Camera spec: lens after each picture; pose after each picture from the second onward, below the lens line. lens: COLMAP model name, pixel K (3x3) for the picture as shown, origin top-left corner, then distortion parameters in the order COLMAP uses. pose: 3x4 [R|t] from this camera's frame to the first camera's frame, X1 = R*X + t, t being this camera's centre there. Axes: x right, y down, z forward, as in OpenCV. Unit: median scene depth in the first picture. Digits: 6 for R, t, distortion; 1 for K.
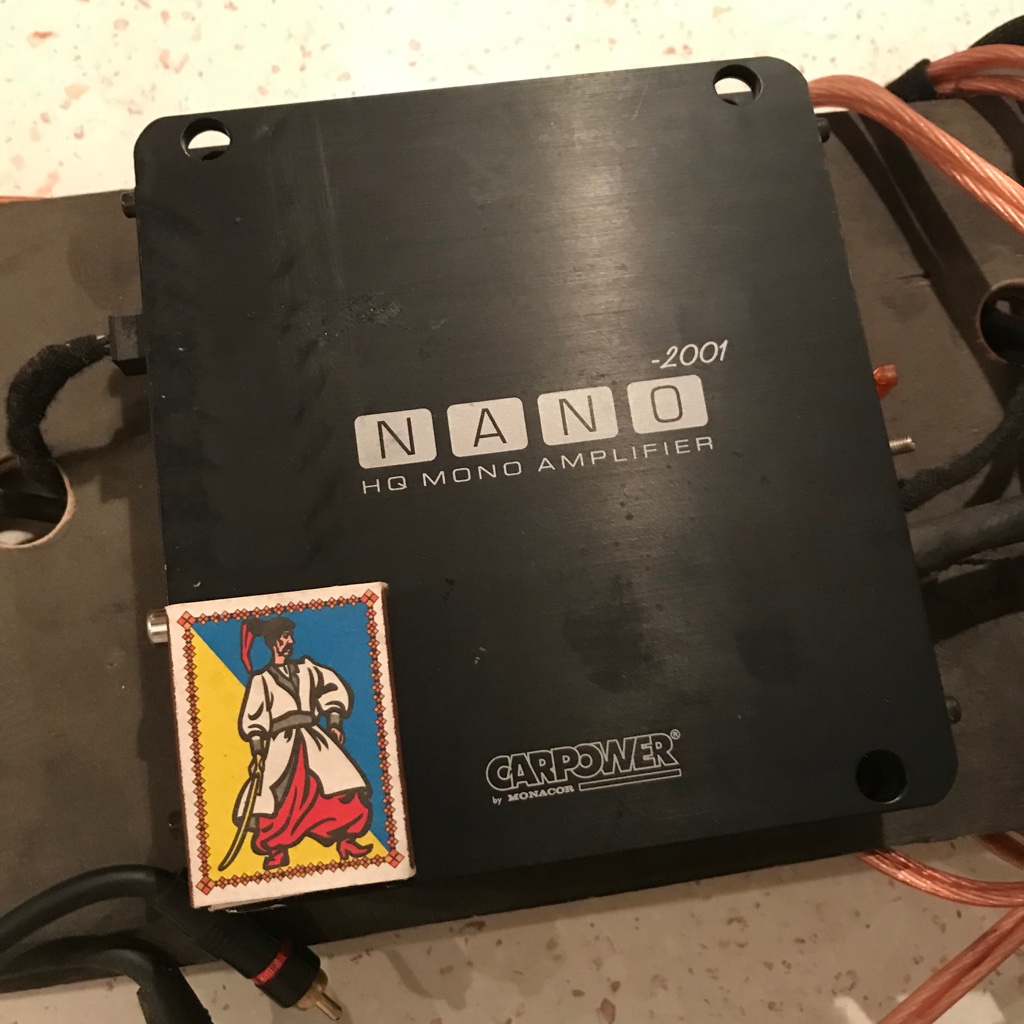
lens RADIAL K [[1050.2, 0, 513.2], [0, 1050.2, 524.0], [0, 0, 1]] dist [0.036483, -0.031539]
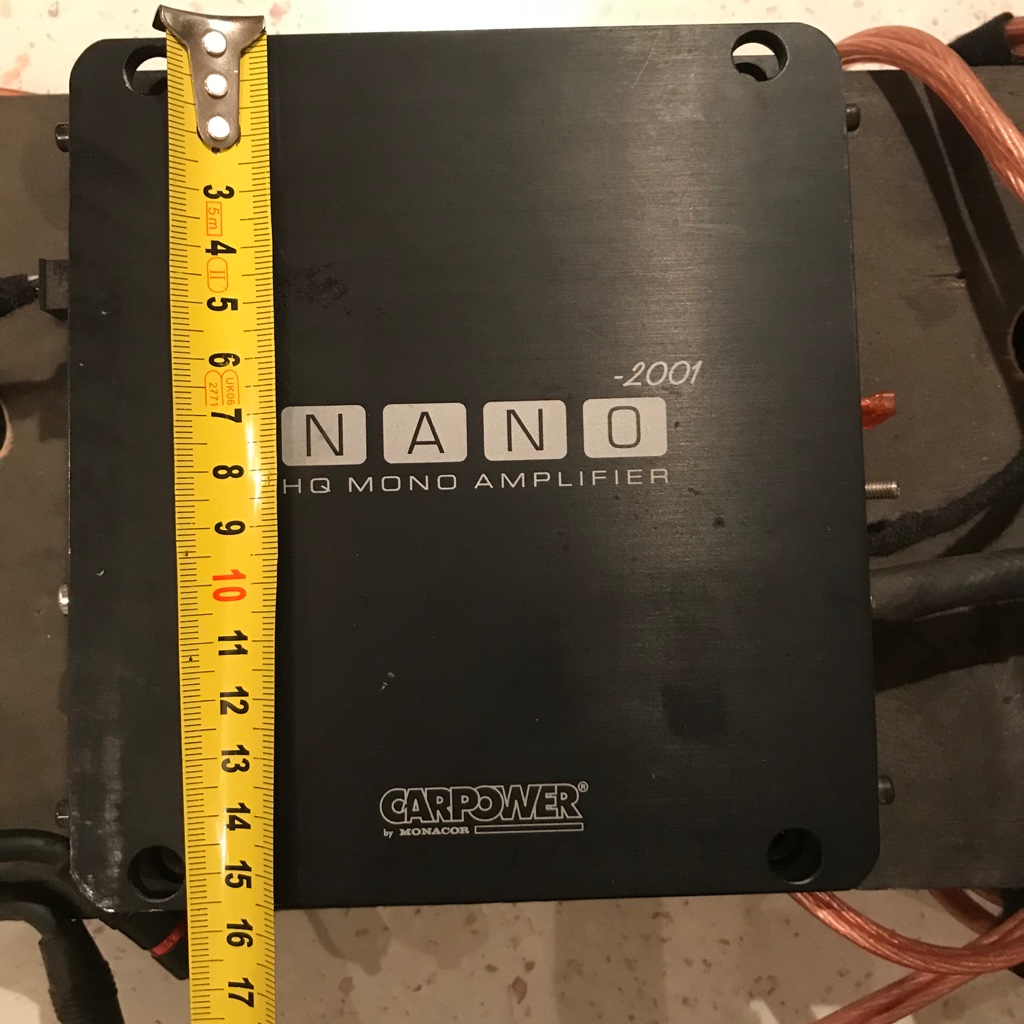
lens RADIAL K [[1062.0, 0, 512.0], [0, 1062.0, 512.0], [0, 0, 1]] dist [0.017007, -0.000019]
pose [[0.992622, 0.111649, -0.047295, 0.100213], [-0.103838, 0.984132, 0.143883, -0.162216], [0.062609, -0.137910, 0.988464, 0.076645]]
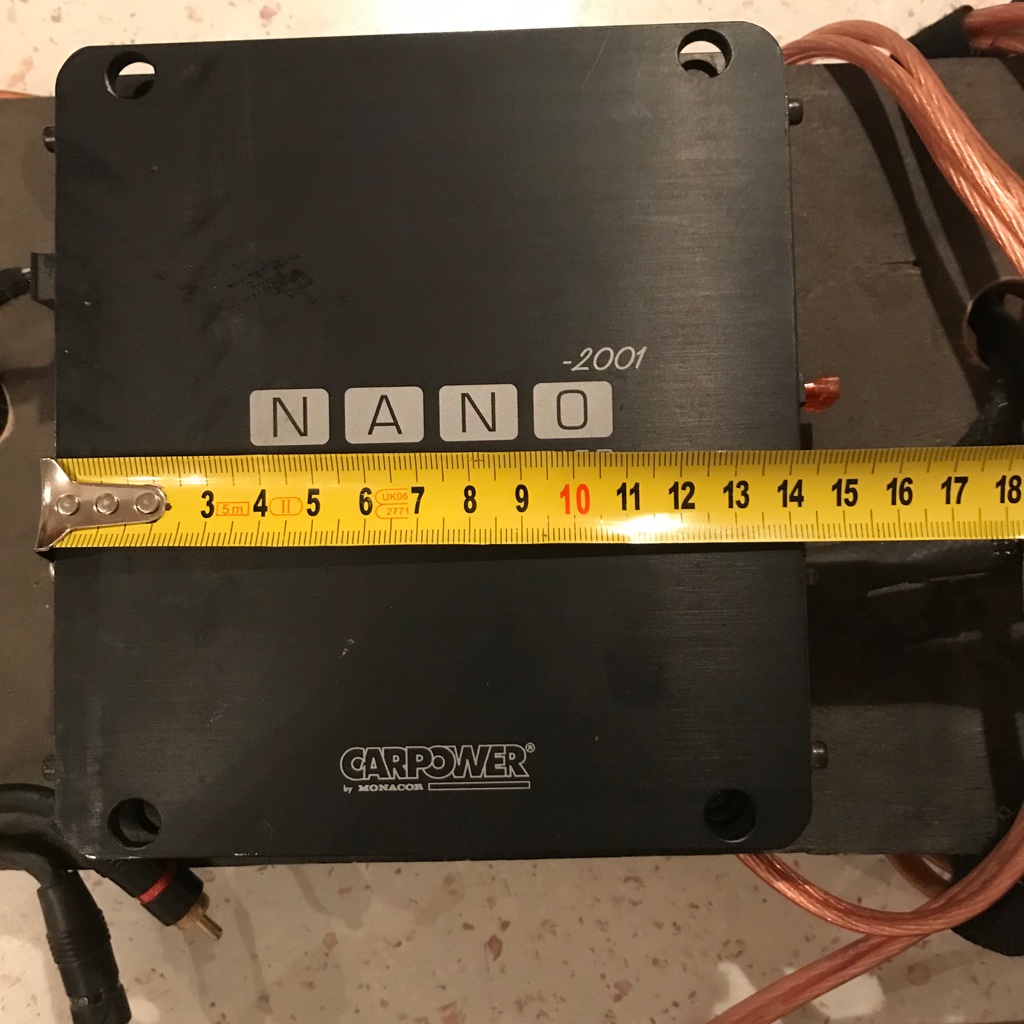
lens RADIAL K [[1062.0, 0, 512.0], [0, 1062.0, 512.0], [0, 0, 1]] dist [0.017007, -0.000019]
pose [[0.989874, 0.115050, -0.083138, 0.181083], [-0.100786, 0.982106, 0.159089, -0.169092], [0.099954, -0.149099, 0.983757, 0.027091]]
